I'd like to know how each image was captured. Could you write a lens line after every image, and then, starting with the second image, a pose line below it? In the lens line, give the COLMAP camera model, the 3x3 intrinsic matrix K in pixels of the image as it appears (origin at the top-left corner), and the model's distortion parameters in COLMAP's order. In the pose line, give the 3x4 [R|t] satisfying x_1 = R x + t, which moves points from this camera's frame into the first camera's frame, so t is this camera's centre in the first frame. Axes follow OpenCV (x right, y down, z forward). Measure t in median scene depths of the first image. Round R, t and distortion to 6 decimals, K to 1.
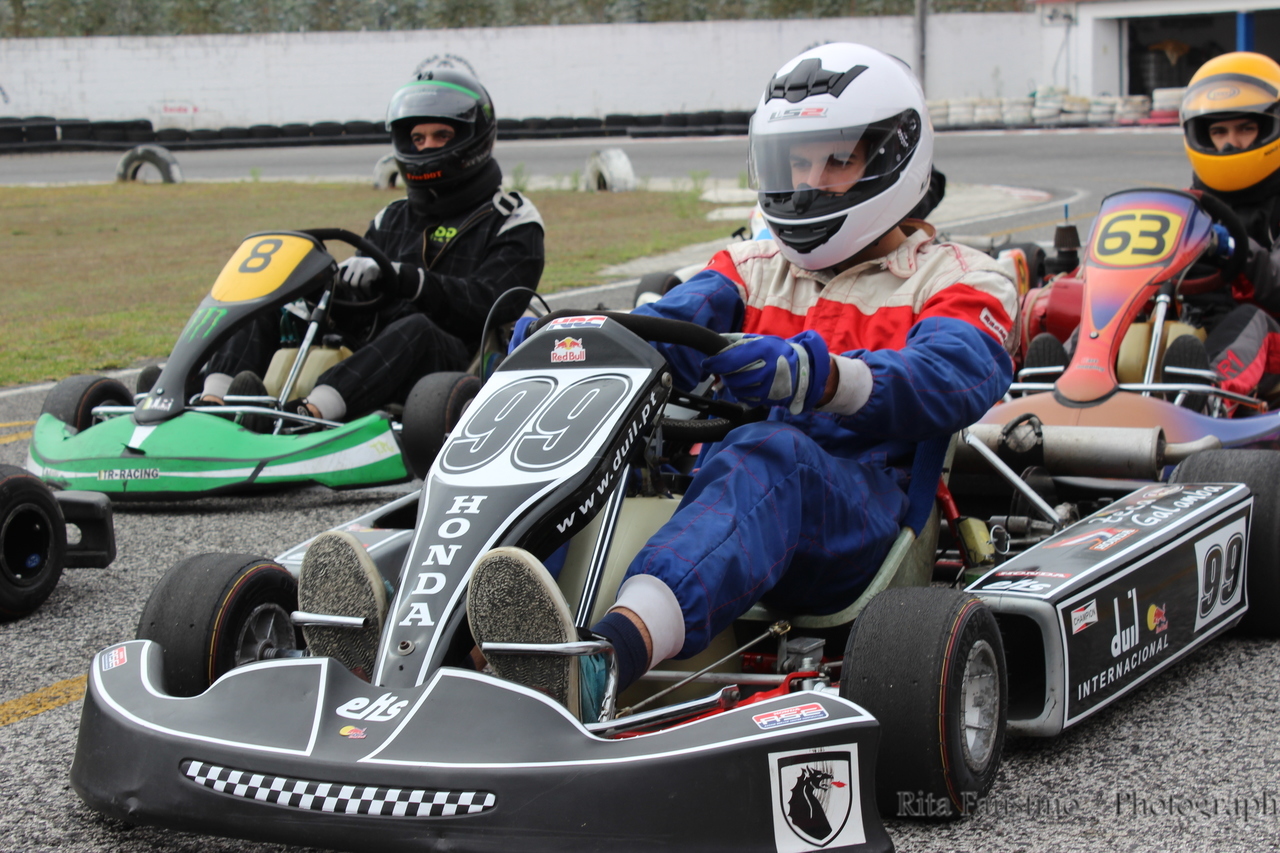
lens RADIAL K [[2545.7, 0, 666.6], [0, 2545.7, 423.4], [0, 0, 1]] dist [0.020555, 0.047197]
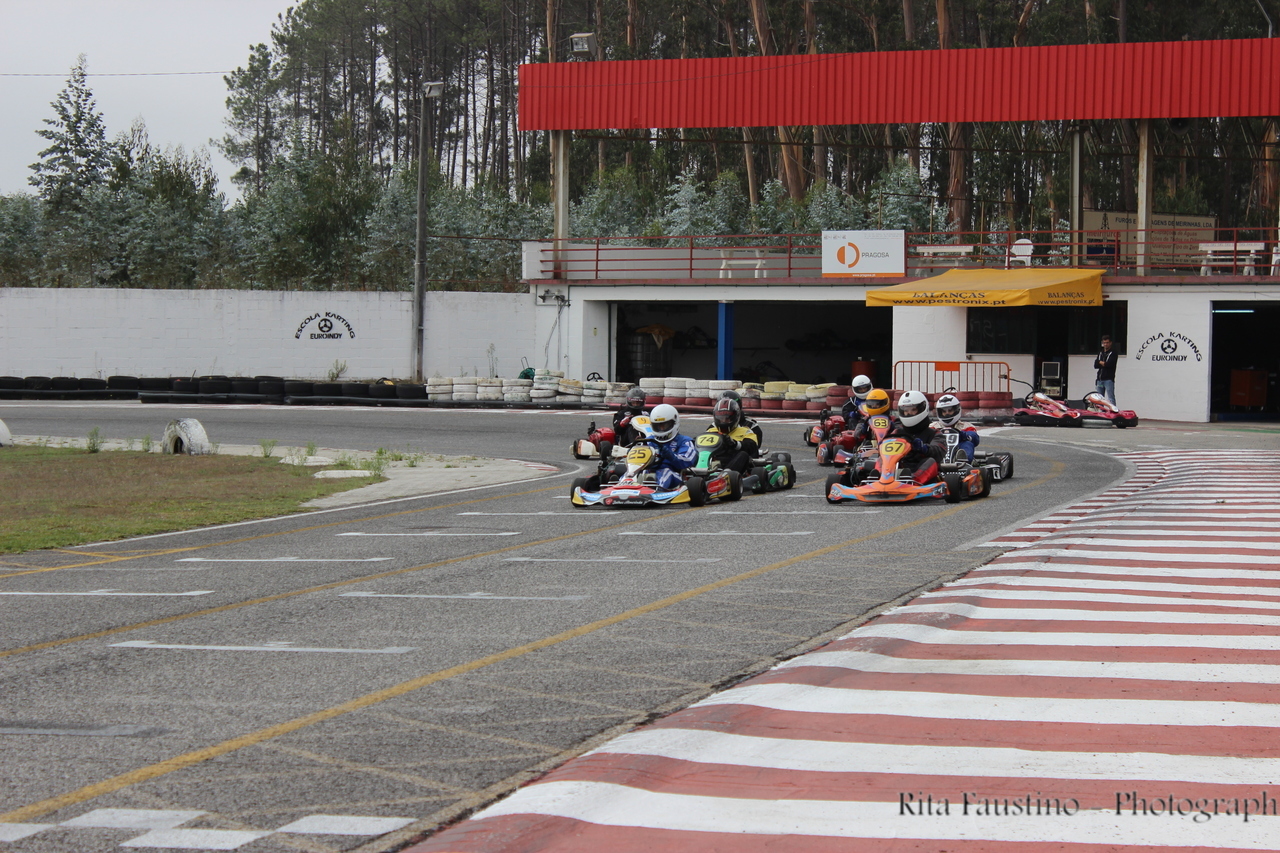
lens RADIAL K [[3128.6, 0, 671.7], [0, 3128.6, 400.3], [0, 0, 1]] dist [0.100921, 0.218370]
pose [[0.980229, 0.034500, 0.194833, -0.059295], [-0.012821, 0.993687, -0.111452, 0.030240], [-0.197448, 0.106751, 0.974484, -0.324674]]
